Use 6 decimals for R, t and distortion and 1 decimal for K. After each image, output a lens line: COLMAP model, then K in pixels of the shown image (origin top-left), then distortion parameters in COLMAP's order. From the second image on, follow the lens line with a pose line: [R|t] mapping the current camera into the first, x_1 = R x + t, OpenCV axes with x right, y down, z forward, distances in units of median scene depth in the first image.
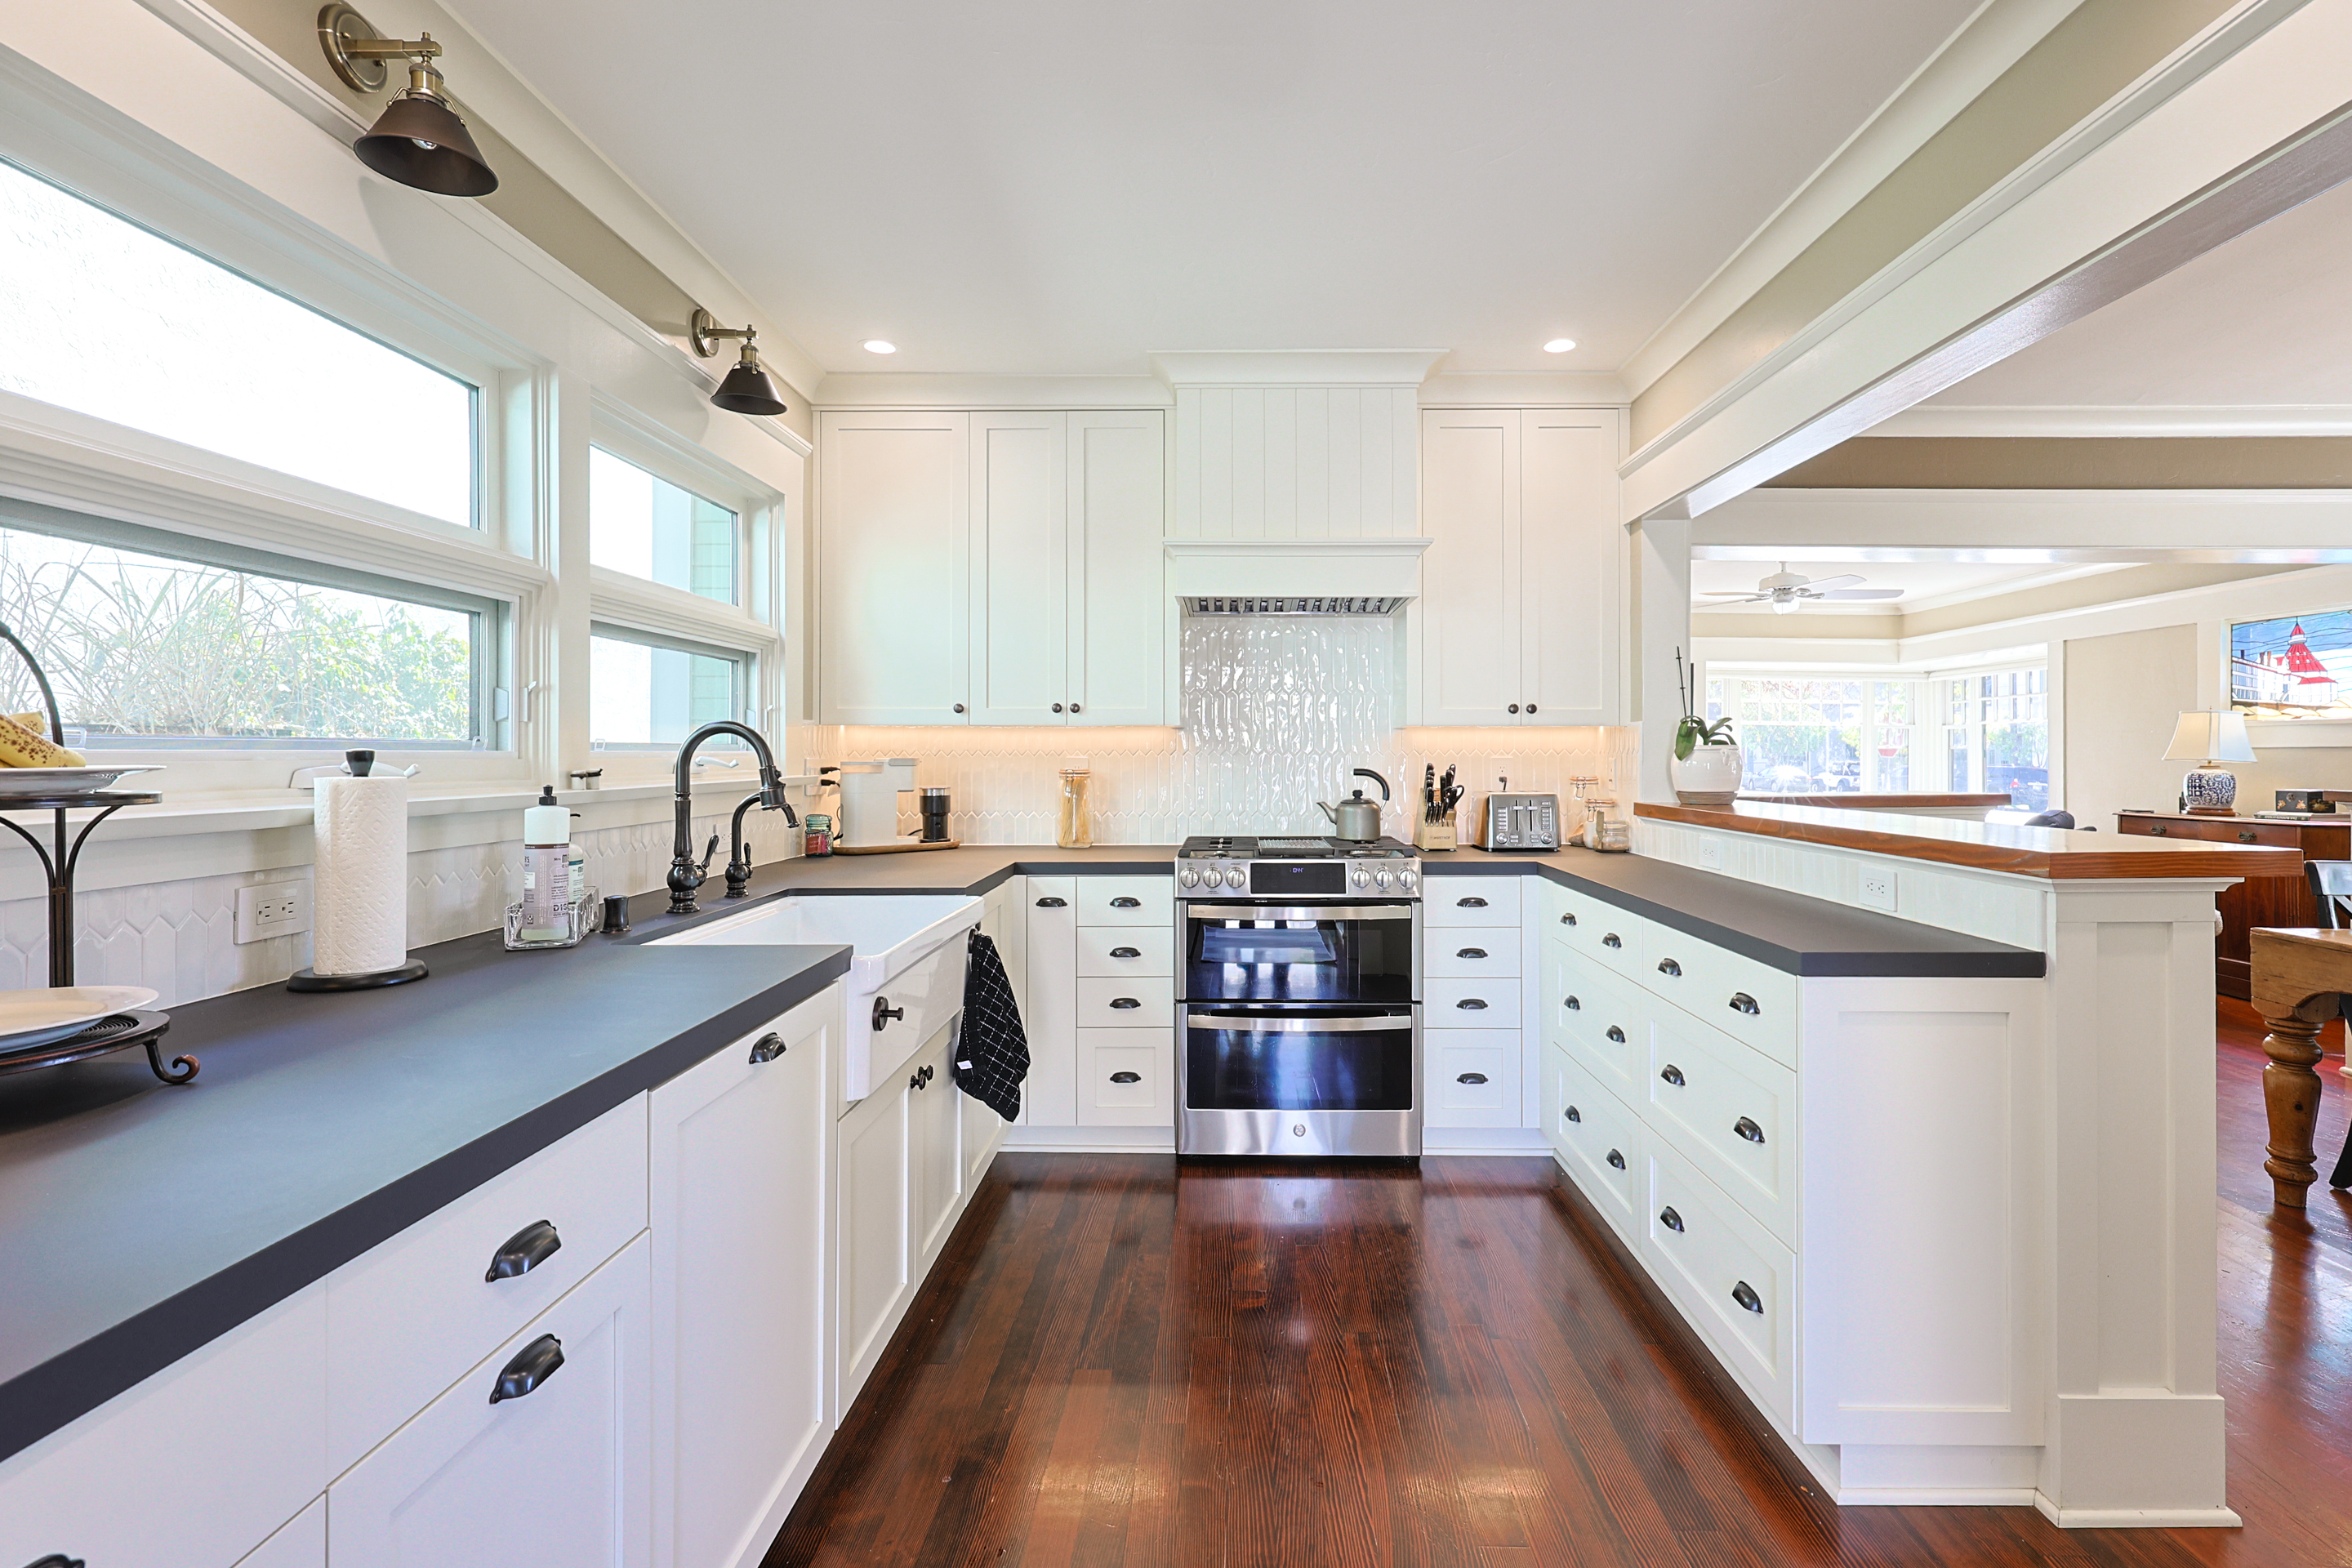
lens RADIAL K [[1083.7, 0, 1183.8], [0, 1083.7, 747.1], [0, 0, 1]] dist [-0.013947, -0.000889]
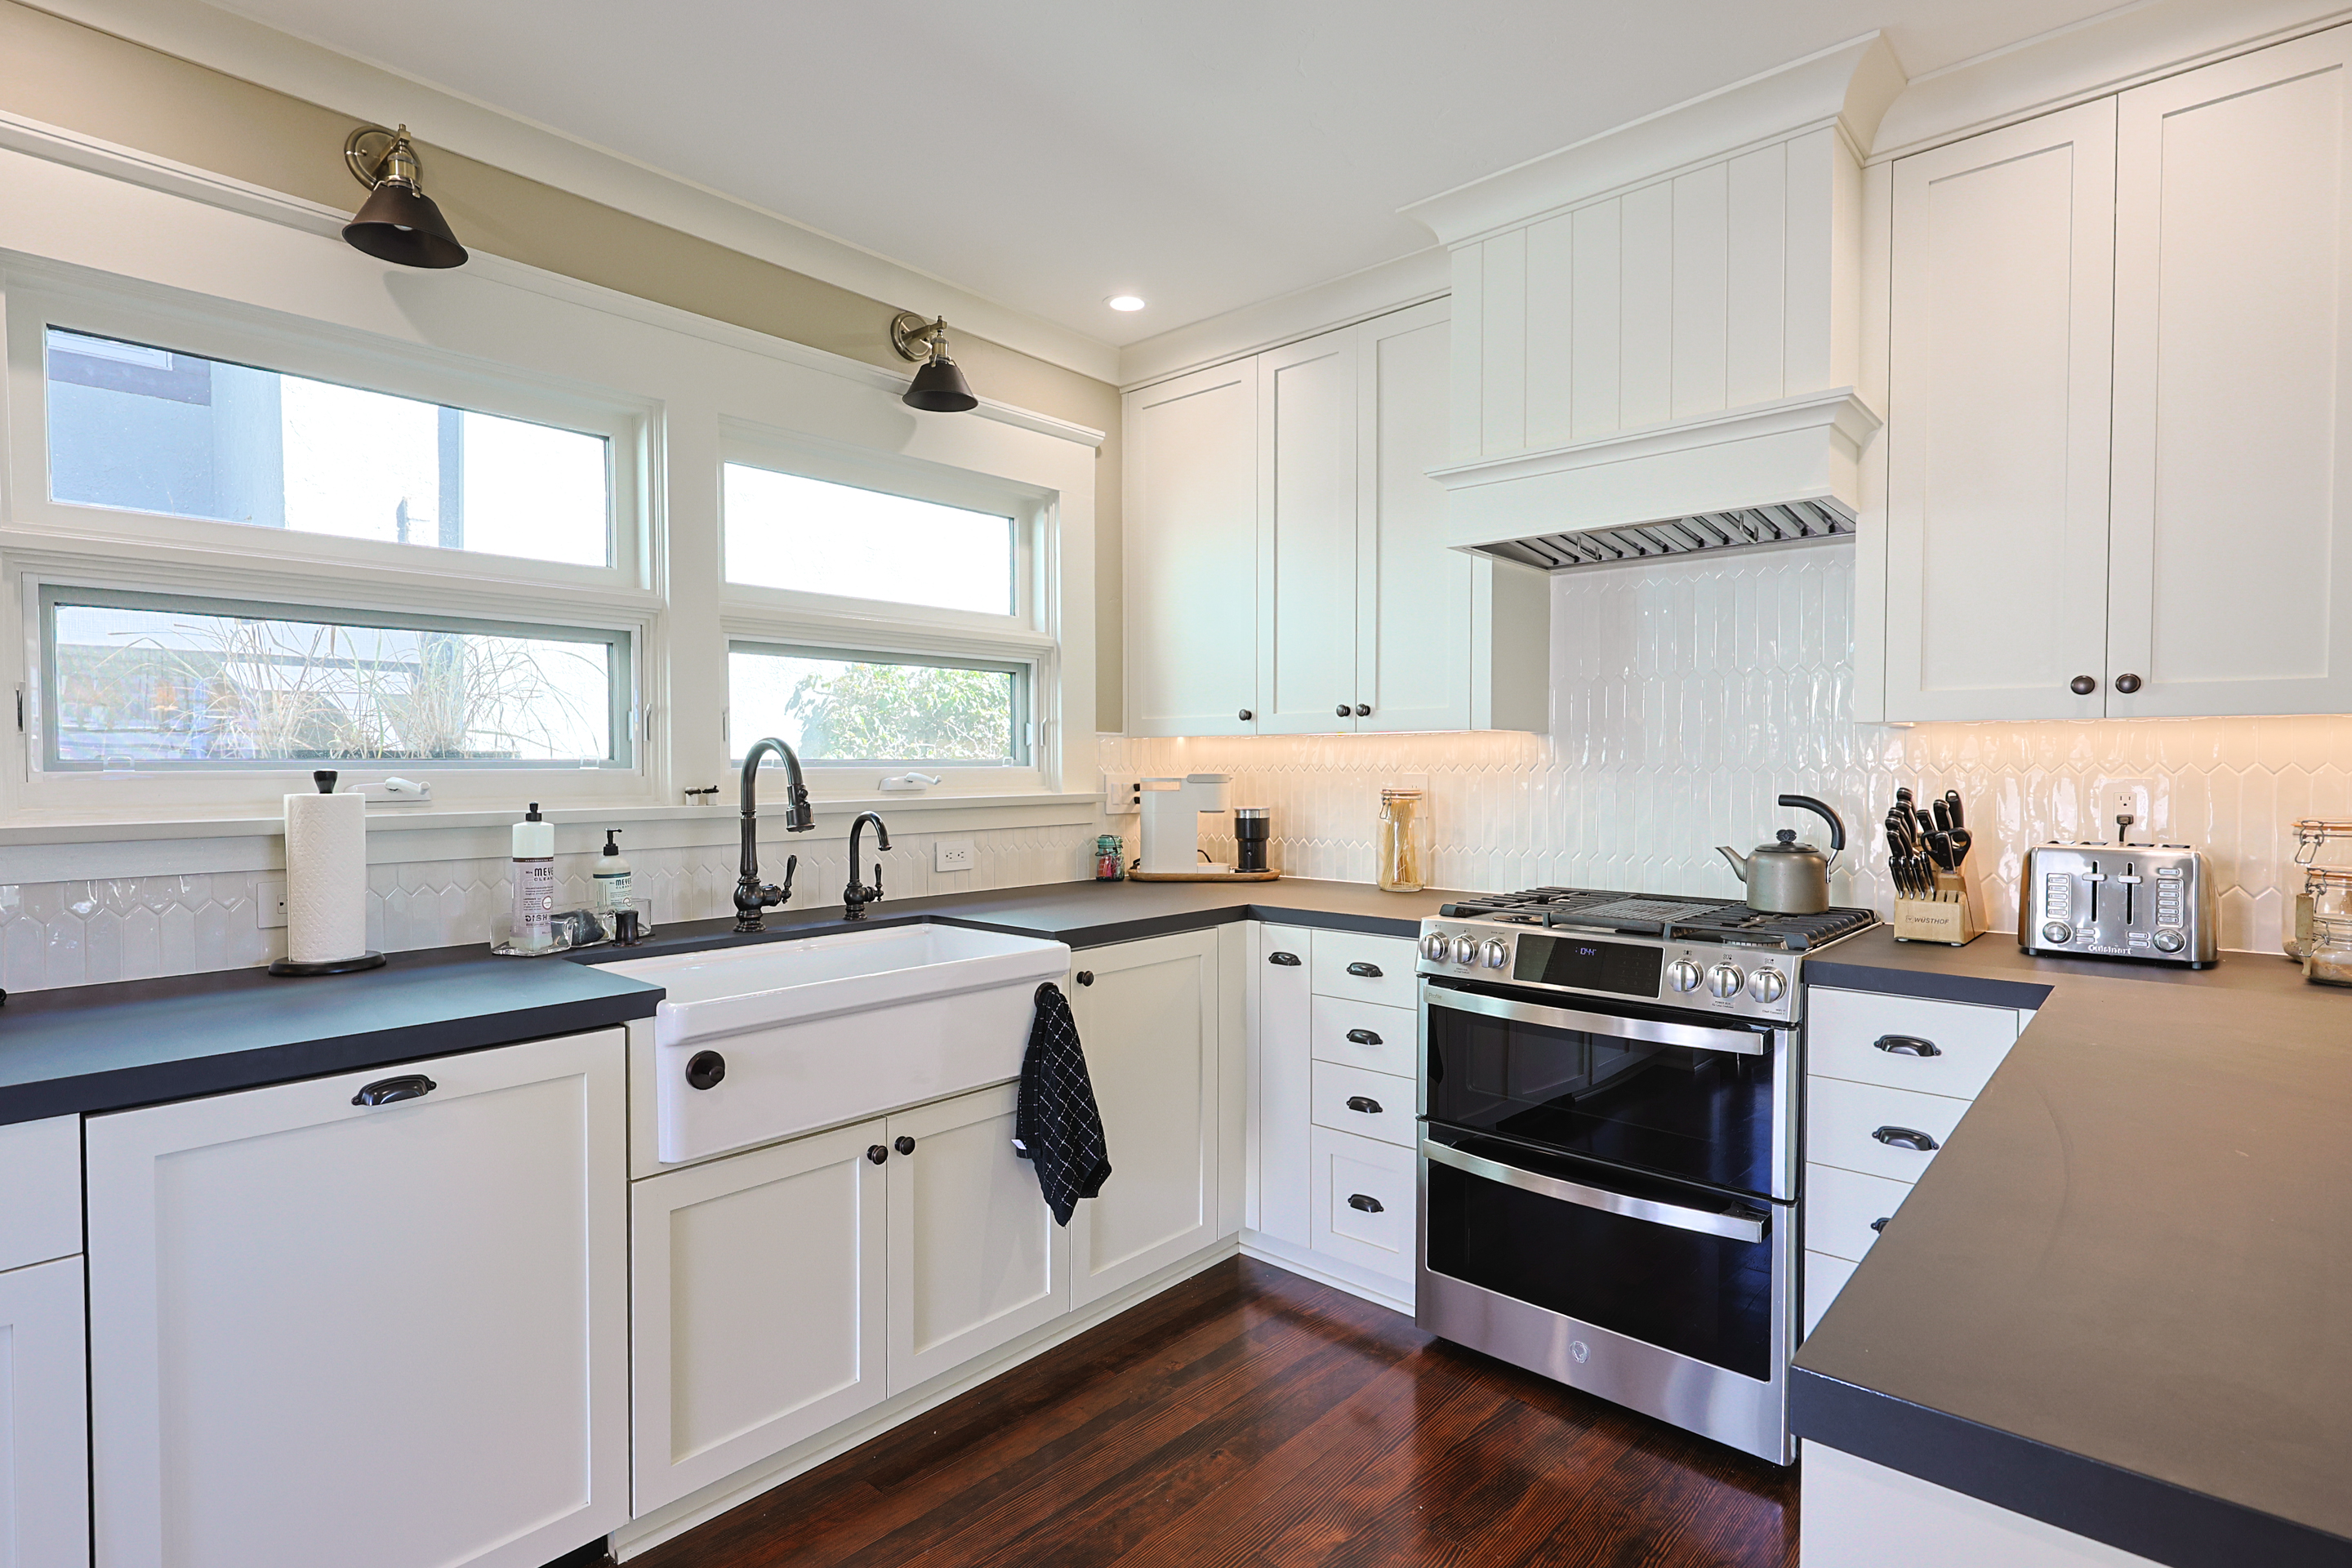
lens RADIAL K [[1139.7, 0, 1170.6], [0, 1139.7, 784.8], [0, 0, 1]] dist [-0.000544, 0.000062]
pose [[0.757596, 0.010637, -0.652637, 0.354718], [0.005108, 0.999740, 0.022224, -0.002181], [0.652703, -0.020170, 0.757345, 0.320624]]
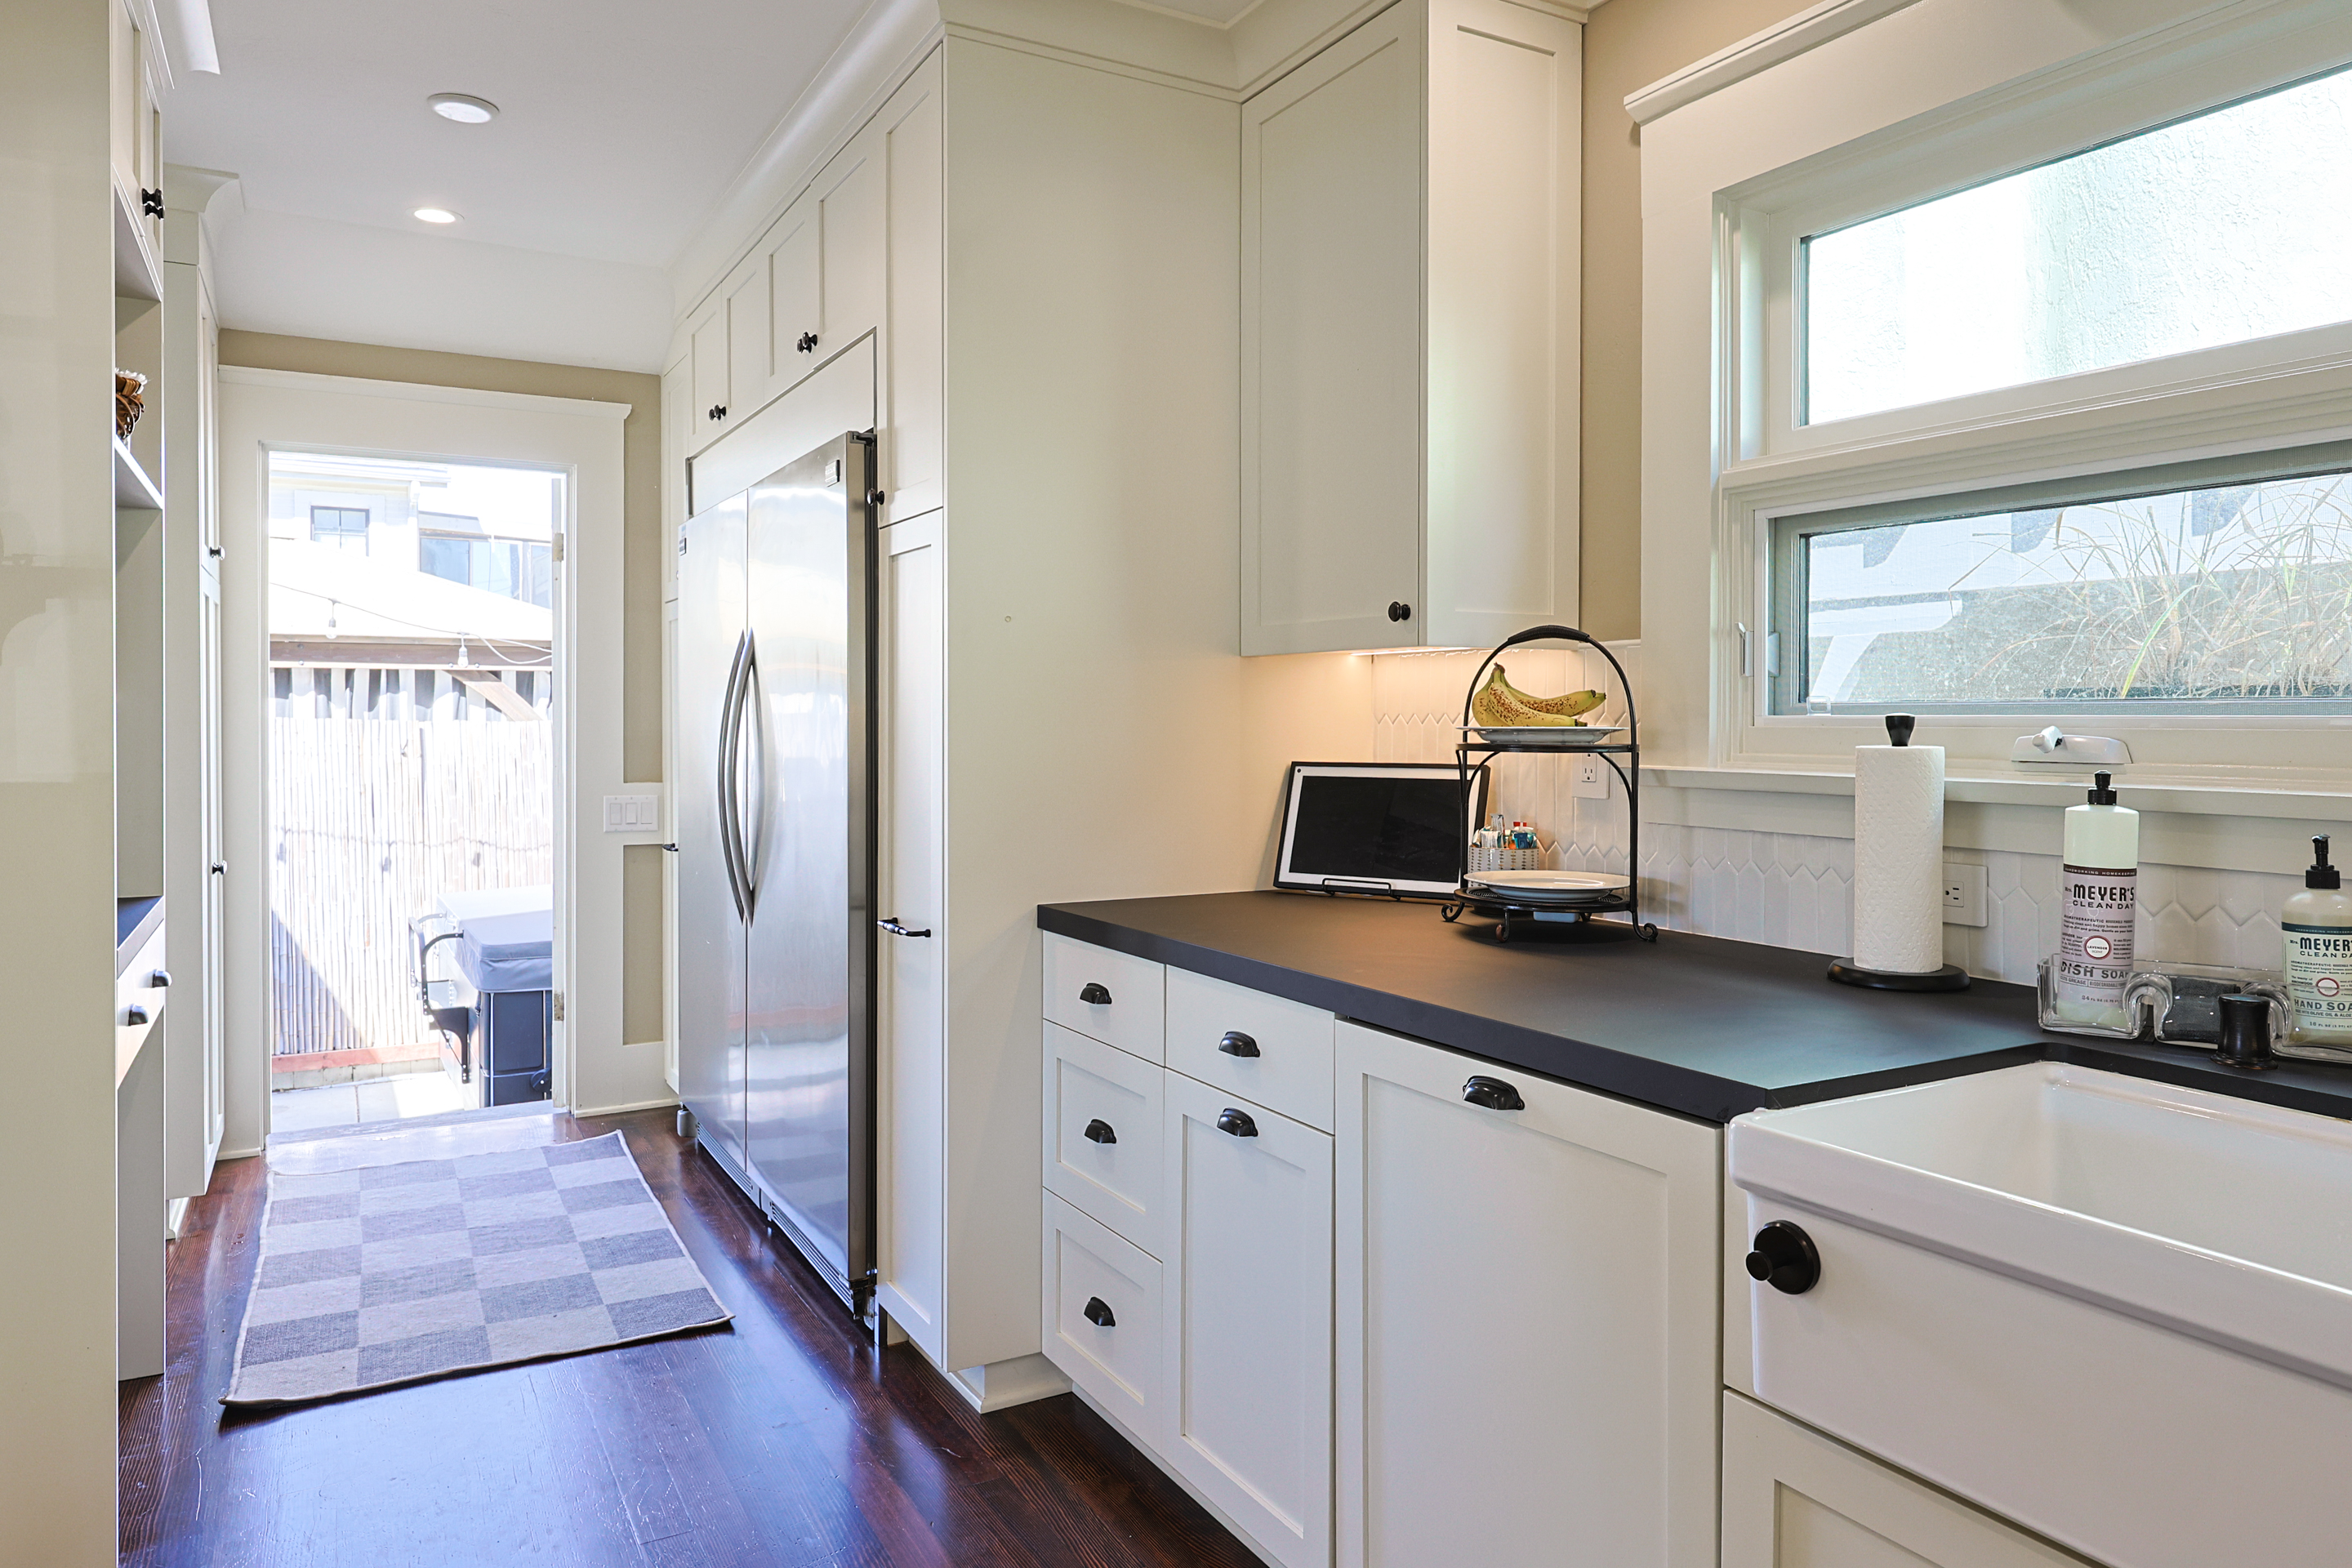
lens RADIAL K [[1484.6, 0, 1176.5], [0, 1484.6, 737.1], [0, 0, 1]] dist [0.021243, -0.000214]
pose [[-0.845305, 0.007007, -0.534238, 0.178944], [0.002036, 0.999949, 0.009894, 0.003466], [0.534280, 0.007275, -0.845276, 0.828139]]
